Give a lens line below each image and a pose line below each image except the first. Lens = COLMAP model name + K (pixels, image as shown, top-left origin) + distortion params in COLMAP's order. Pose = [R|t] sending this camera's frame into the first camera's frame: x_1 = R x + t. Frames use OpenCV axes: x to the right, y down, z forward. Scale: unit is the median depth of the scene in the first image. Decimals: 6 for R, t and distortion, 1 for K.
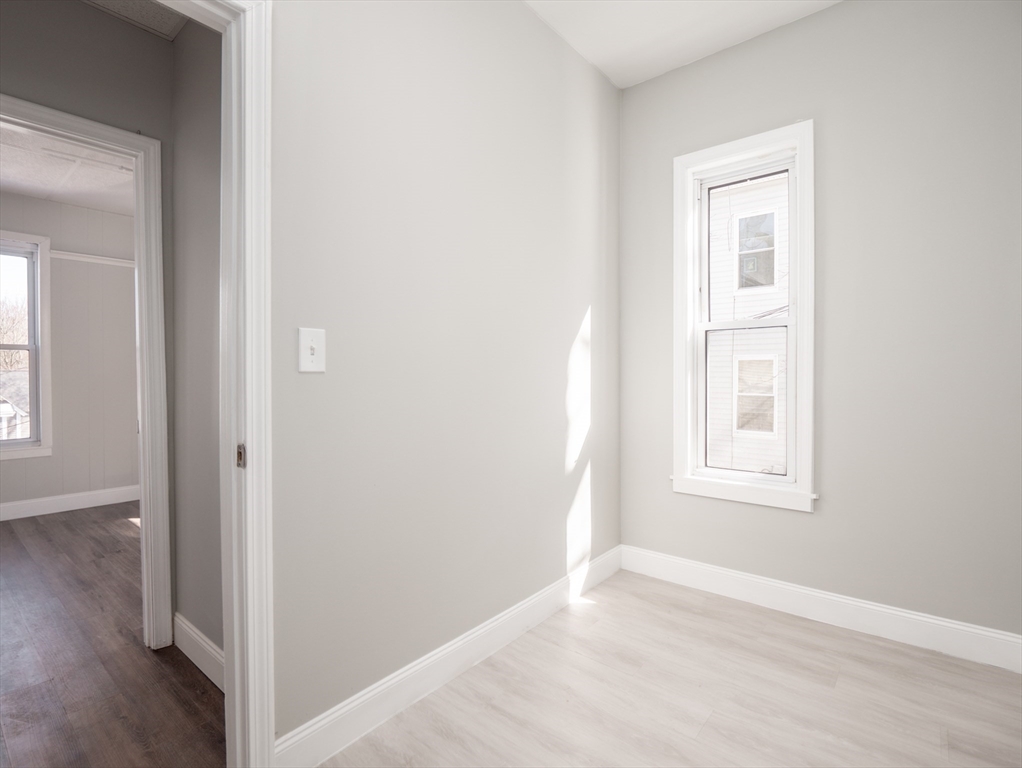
lens RADIAL K [[502.6, 0, 505.7], [0, 502.6, 381.0], [0, 0, 1]] dist [-0.003332, -0.000883]
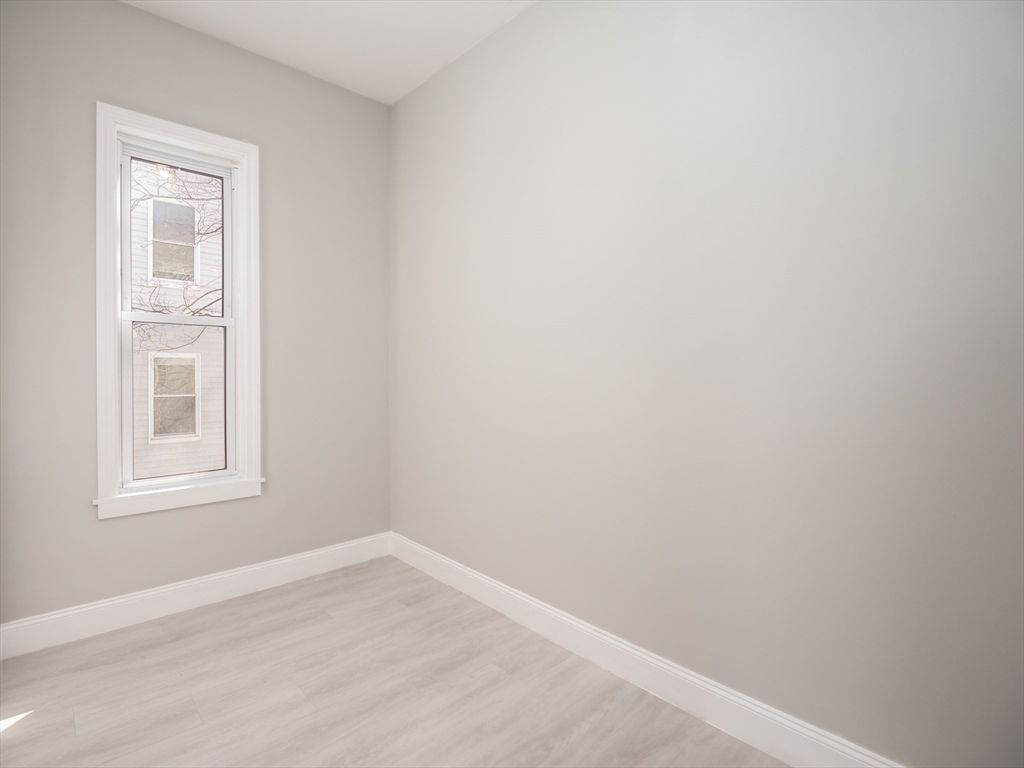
lens RADIAL K [[503.6, 0, 506.7], [0, 503.6, 381.0], [0, 0, 1]] dist [-0.003332, -0.000883]
pose [[0.142697, -0.018840, 0.989587, -0.427985], [0.008418, 0.999806, 0.017821, -0.012157], [-0.989731, 0.005788, 0.142828, 0.290474]]
